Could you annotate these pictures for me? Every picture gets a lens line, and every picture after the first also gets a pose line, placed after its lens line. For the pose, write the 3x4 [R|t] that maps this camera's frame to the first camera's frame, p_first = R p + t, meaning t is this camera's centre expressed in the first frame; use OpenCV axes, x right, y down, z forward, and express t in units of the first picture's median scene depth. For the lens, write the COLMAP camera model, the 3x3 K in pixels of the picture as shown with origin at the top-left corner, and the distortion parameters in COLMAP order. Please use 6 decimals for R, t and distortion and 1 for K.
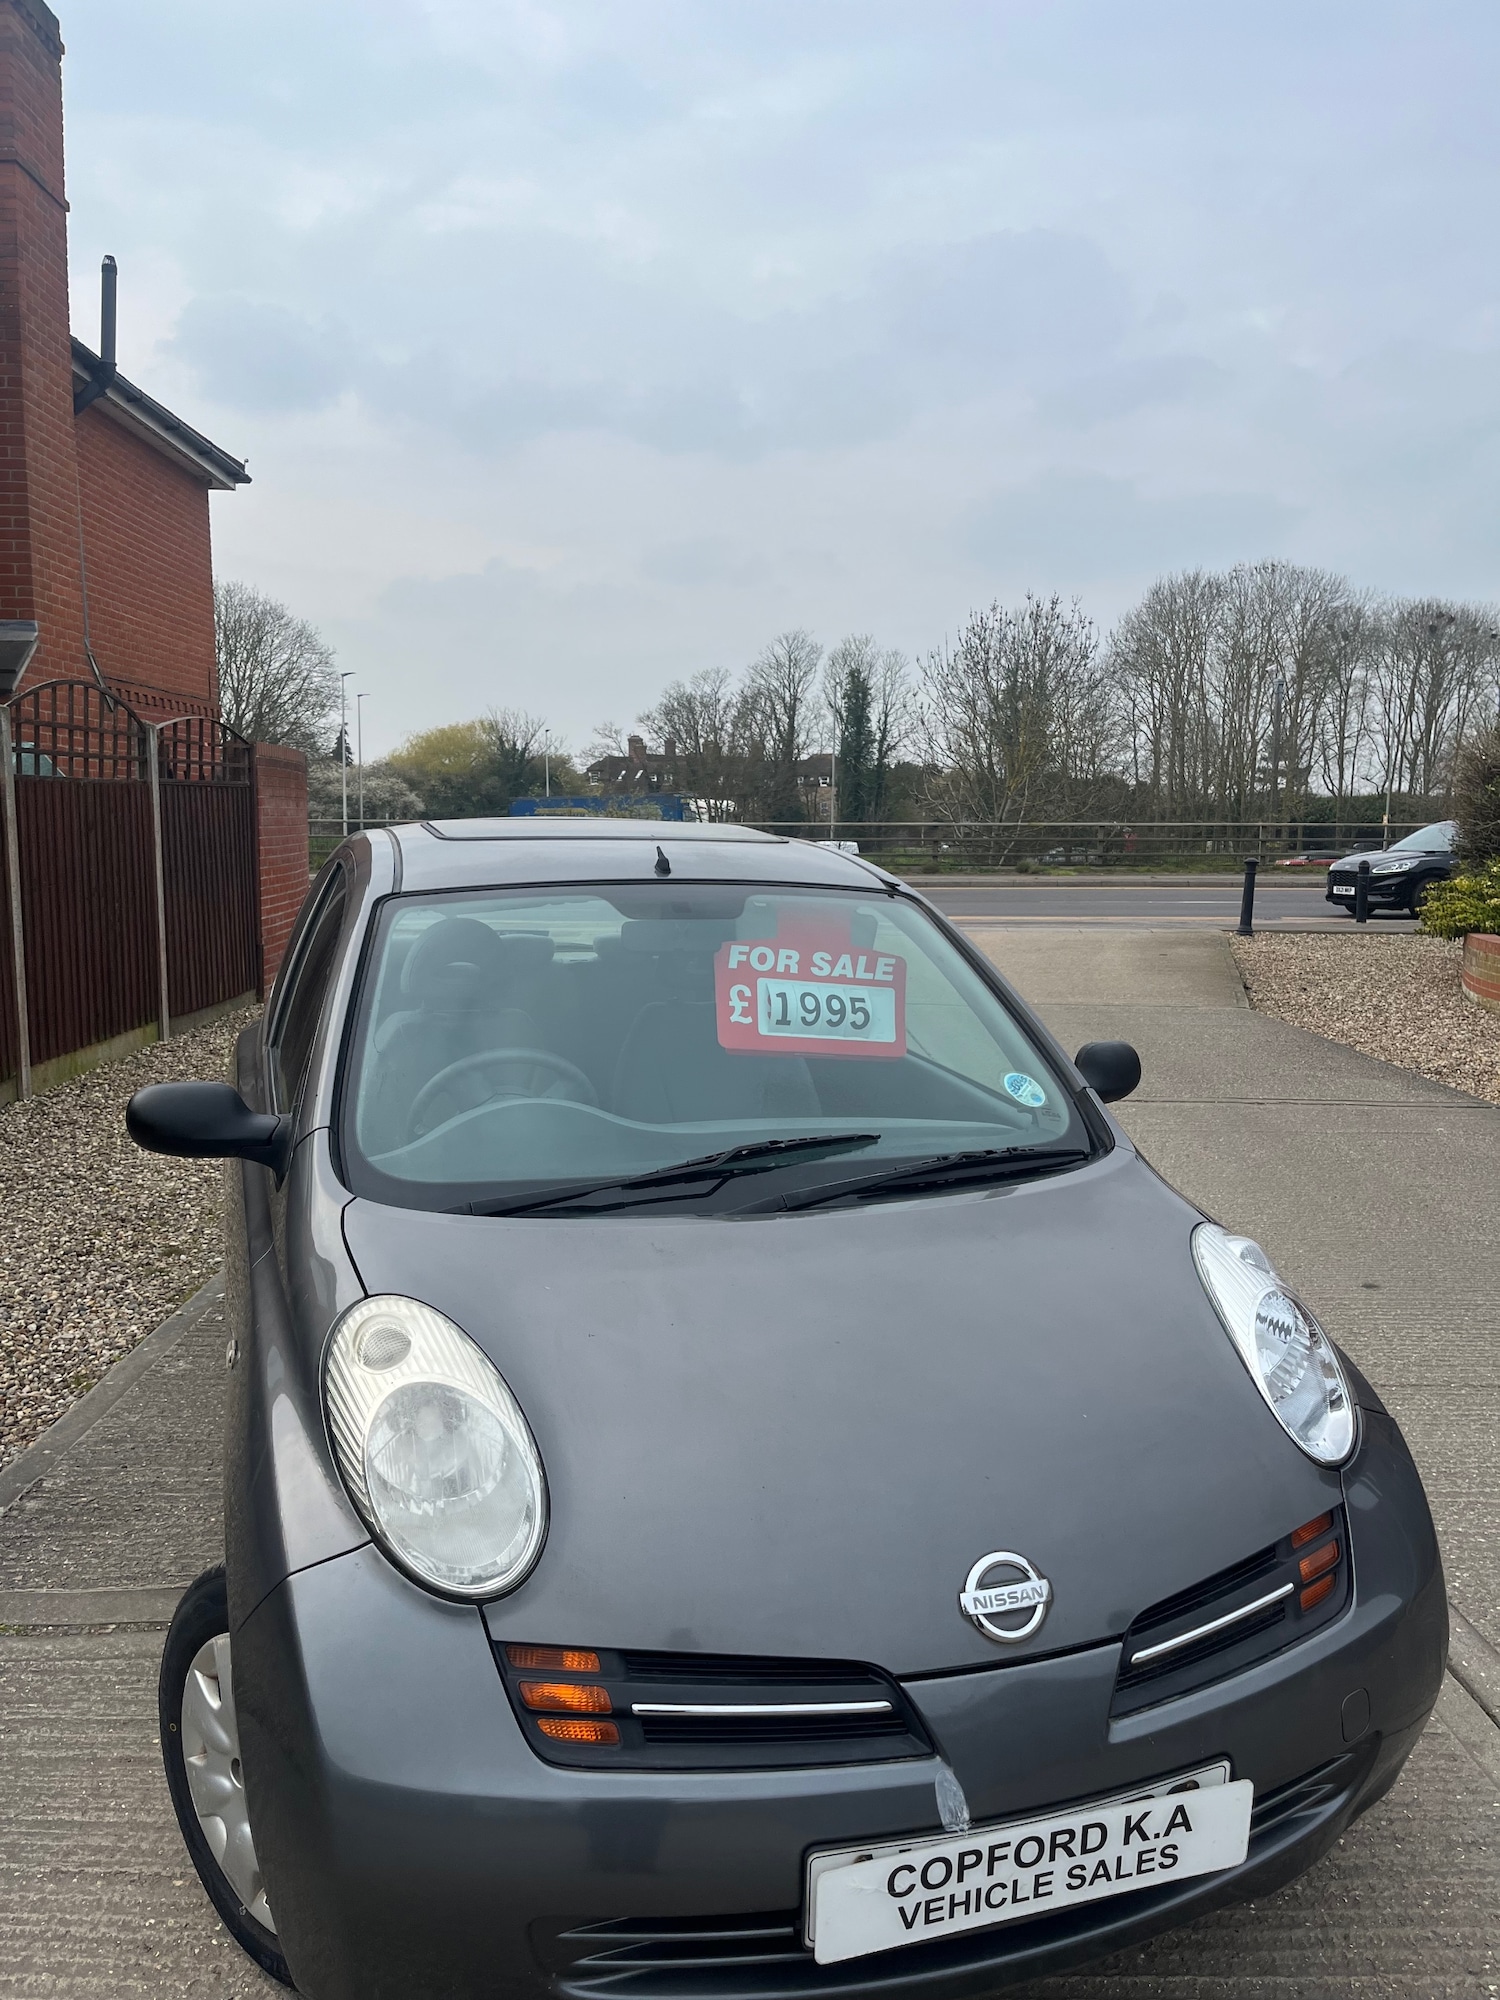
lens RADIAL K [[1519.8, 0, 750.0], [0, 1519.8, 1000.0], [0, 0, 1]] dist [0.076757, -0.114849]
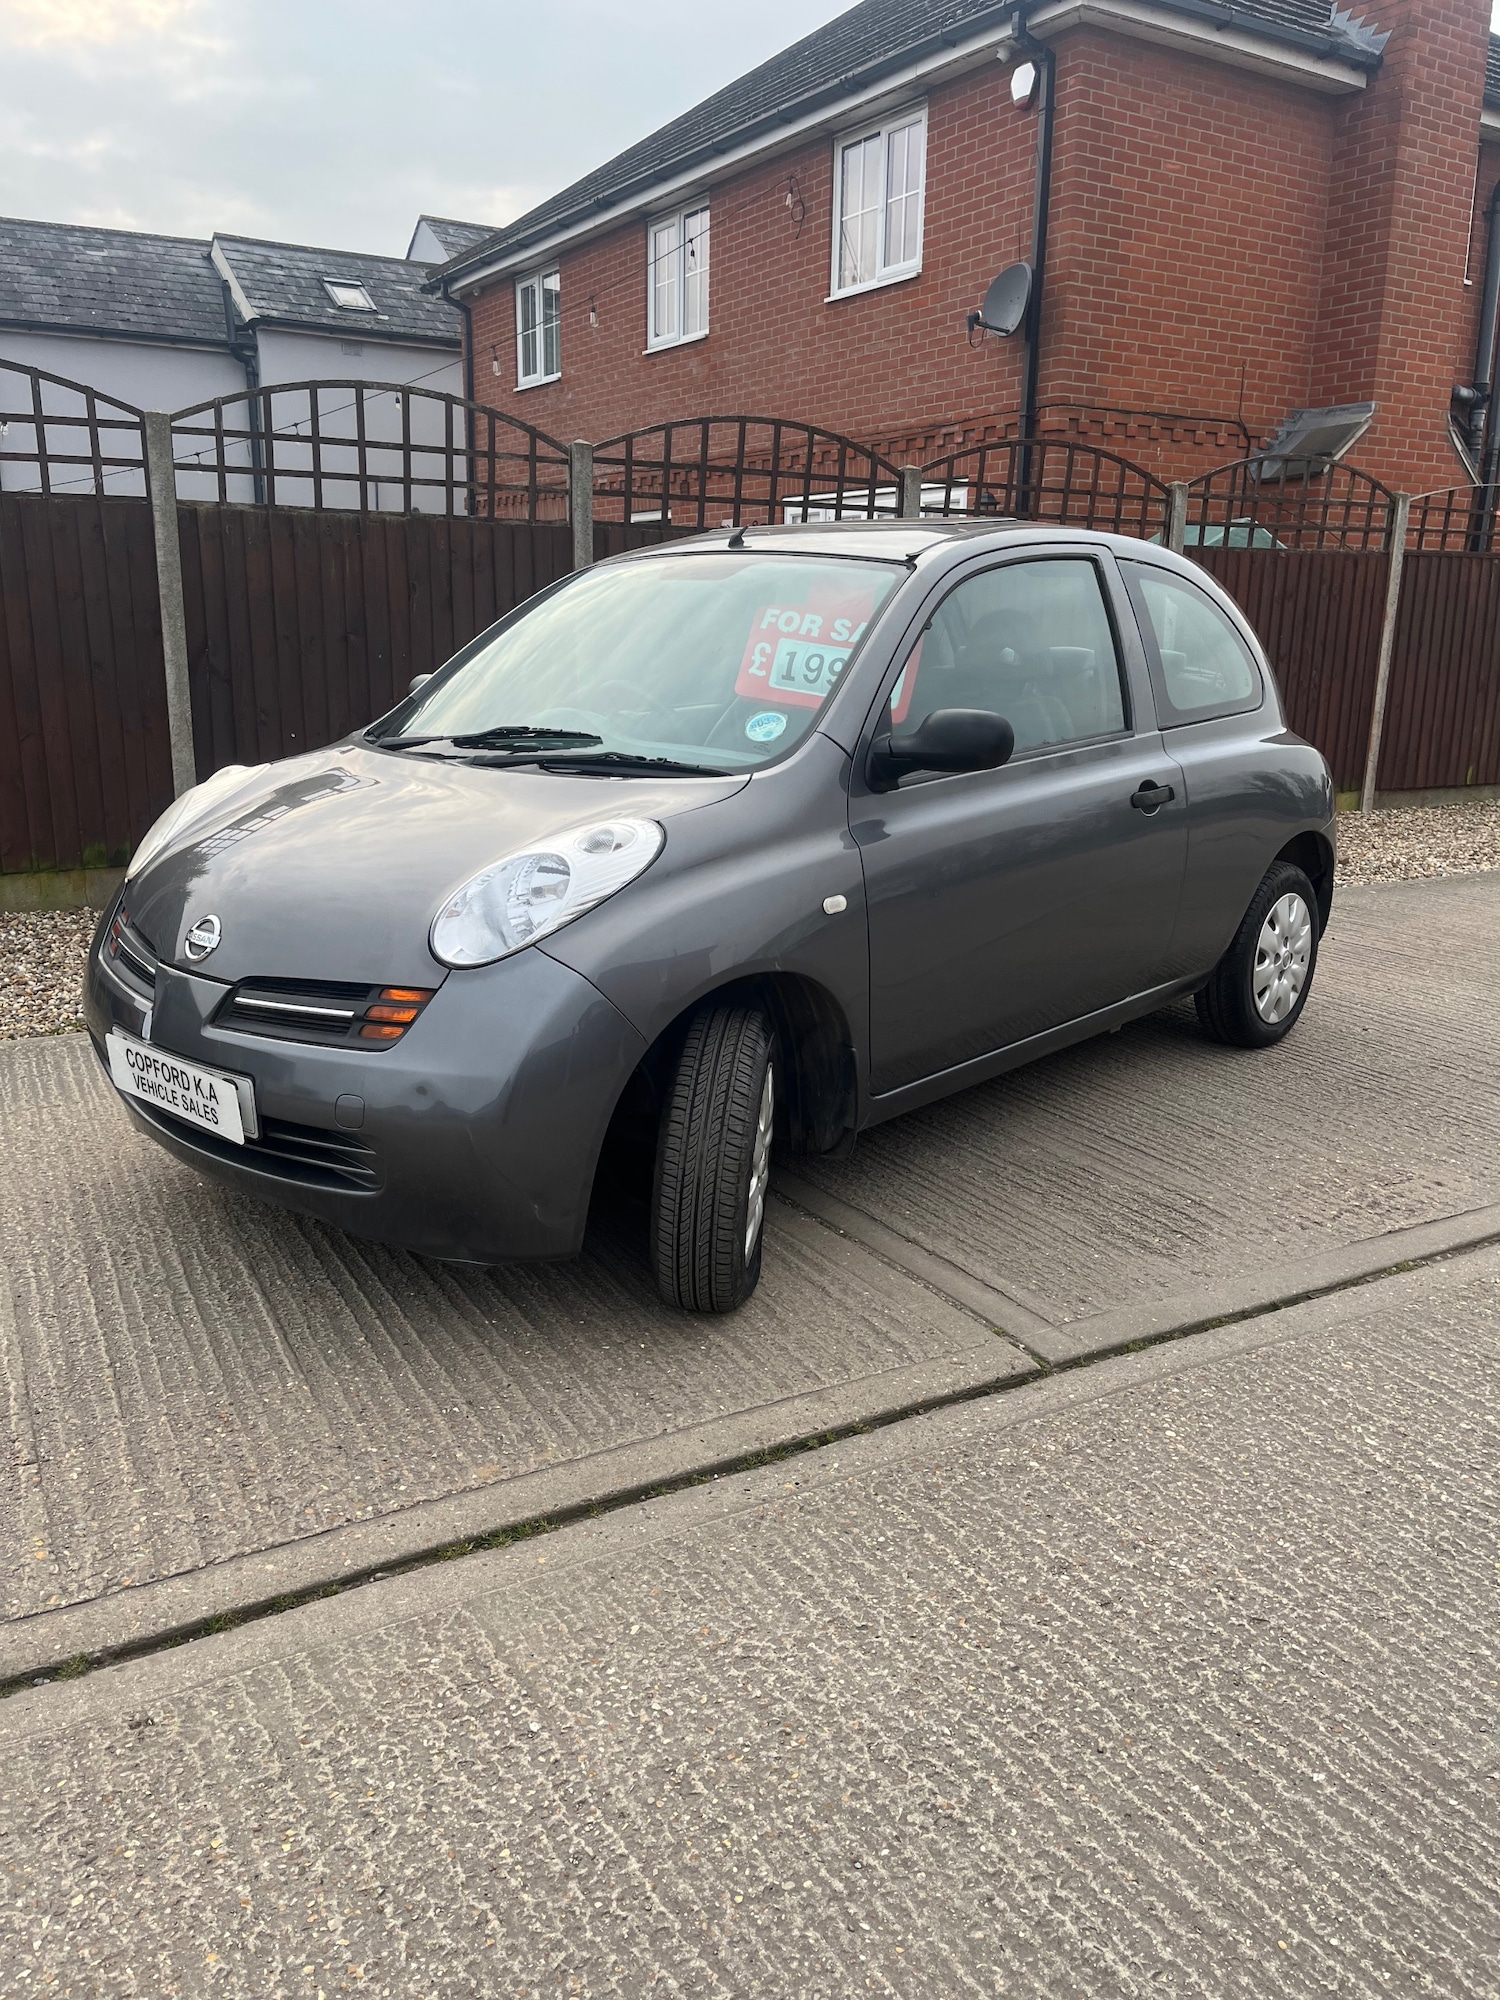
lens RADIAL K [[1513.6, 0, 758.0], [0, 1513.6, 997.6], [0, 0, 1]] dist [0.078382, -0.111150]
pose [[0.486164, 0.212162, -0.847721, 1.022001], [-0.117918, 0.977135, 0.176926, 0.049833], [0.865875, 0.013947, 0.500066, 0.400401]]
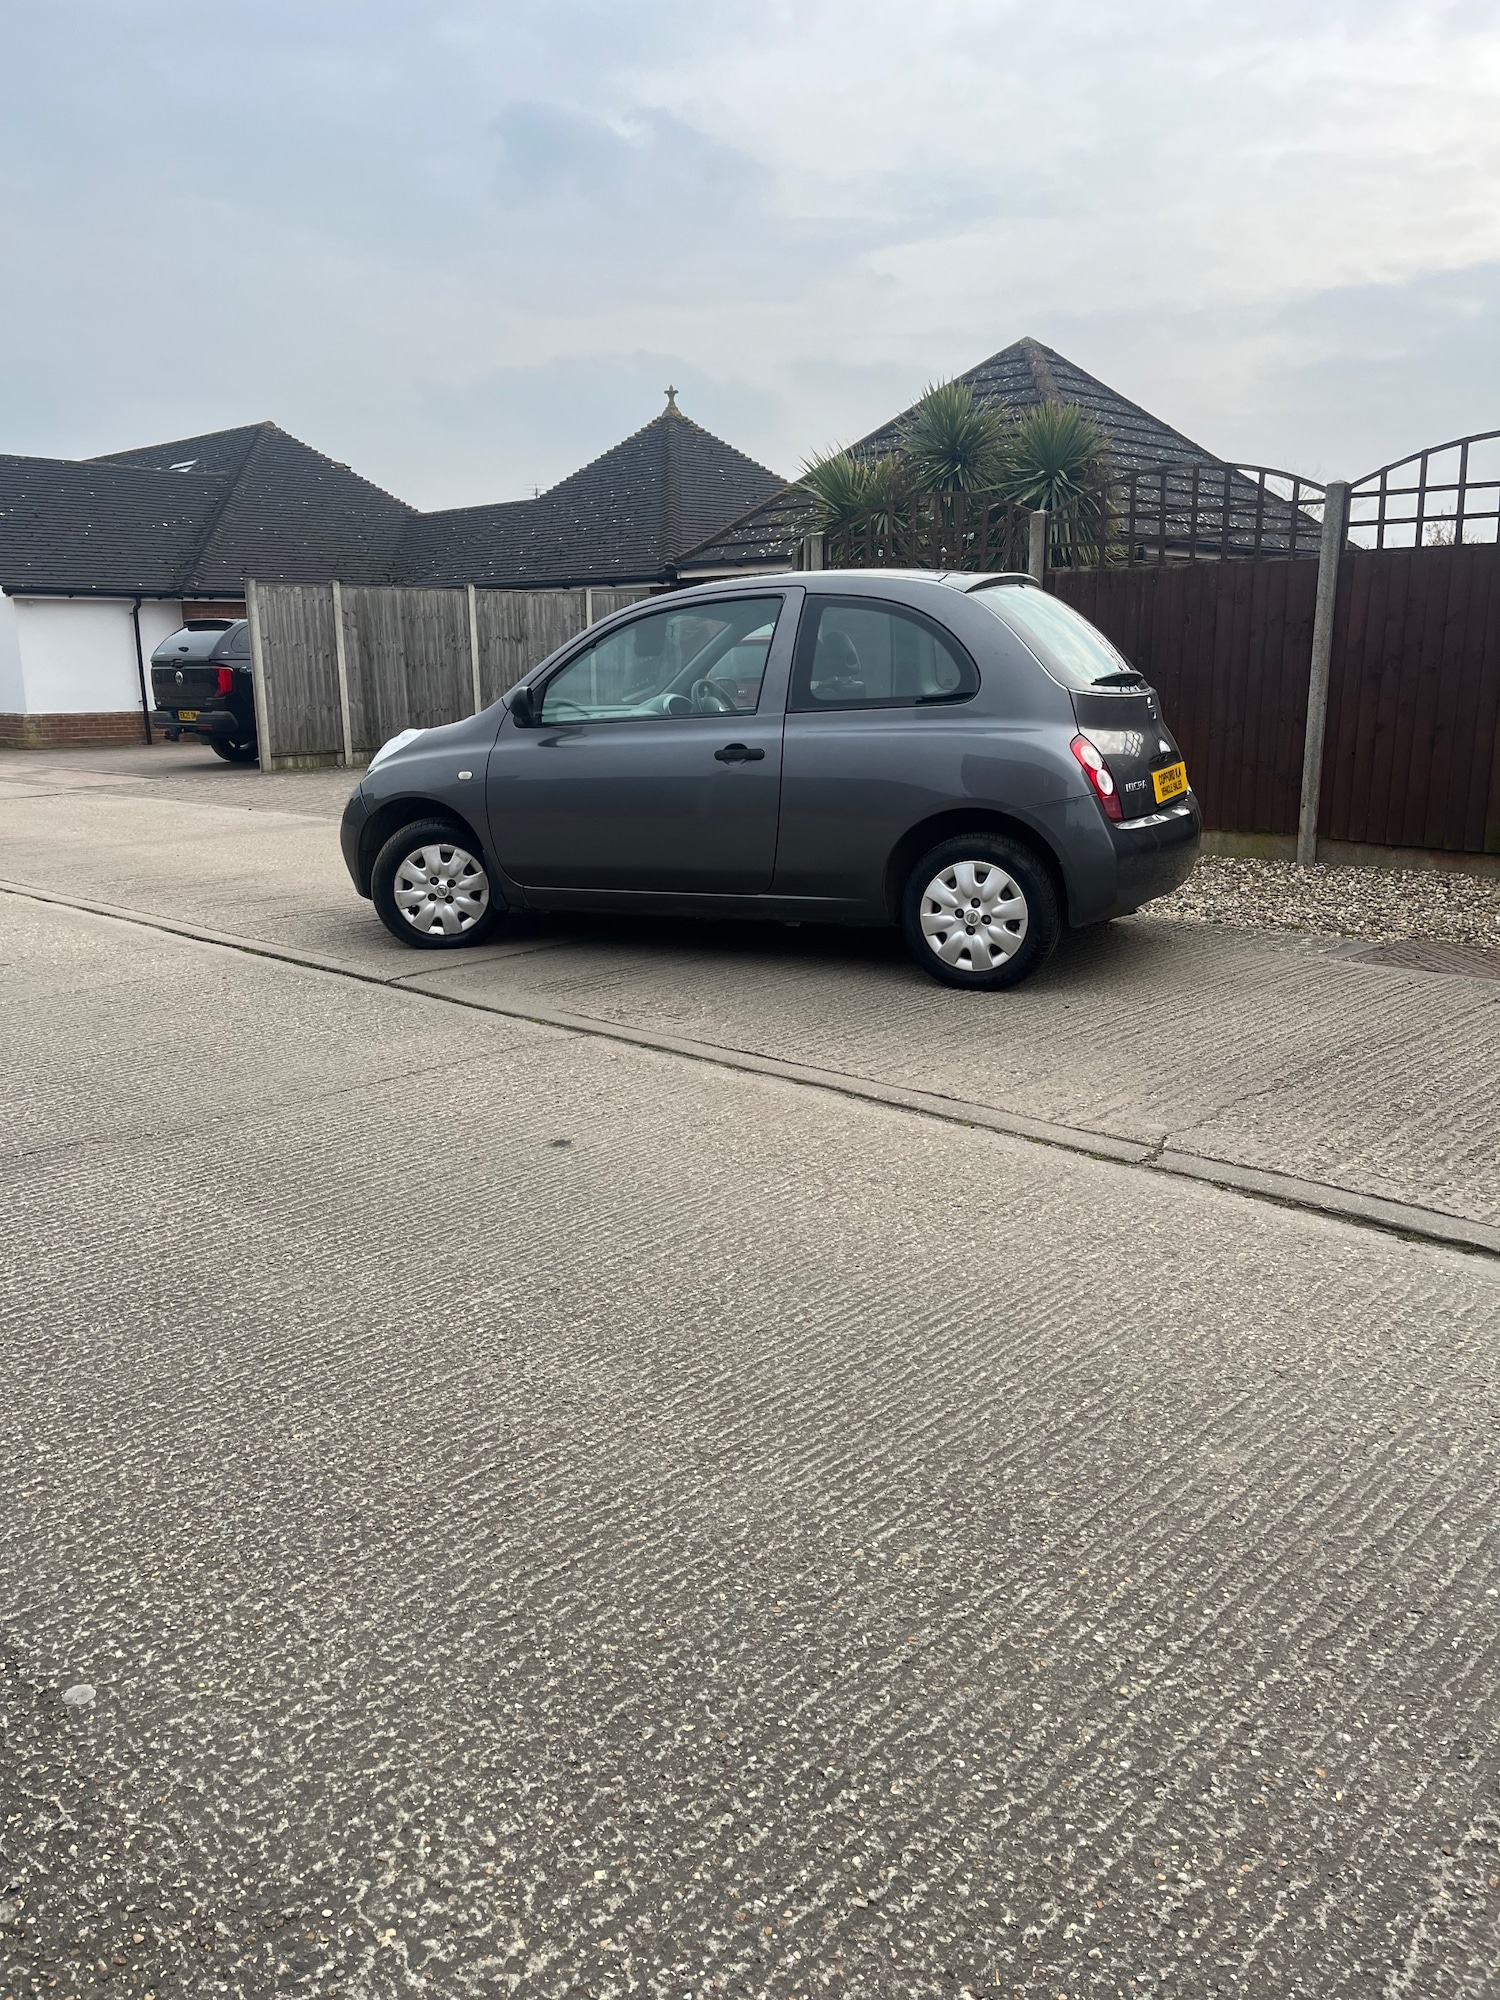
lens RADIAL K [[1519.8, 0, 750.0], [0, 1519.8, 1000.0], [0, 0, 1]] dist [0.076757, -0.114849]
pose [[-0.712821, 0.156768, -0.683601, 1.390986], [-0.076994, 0.951316, 0.298447, -0.191425], [0.697107, 0.265372, -0.666047, 2.562625]]
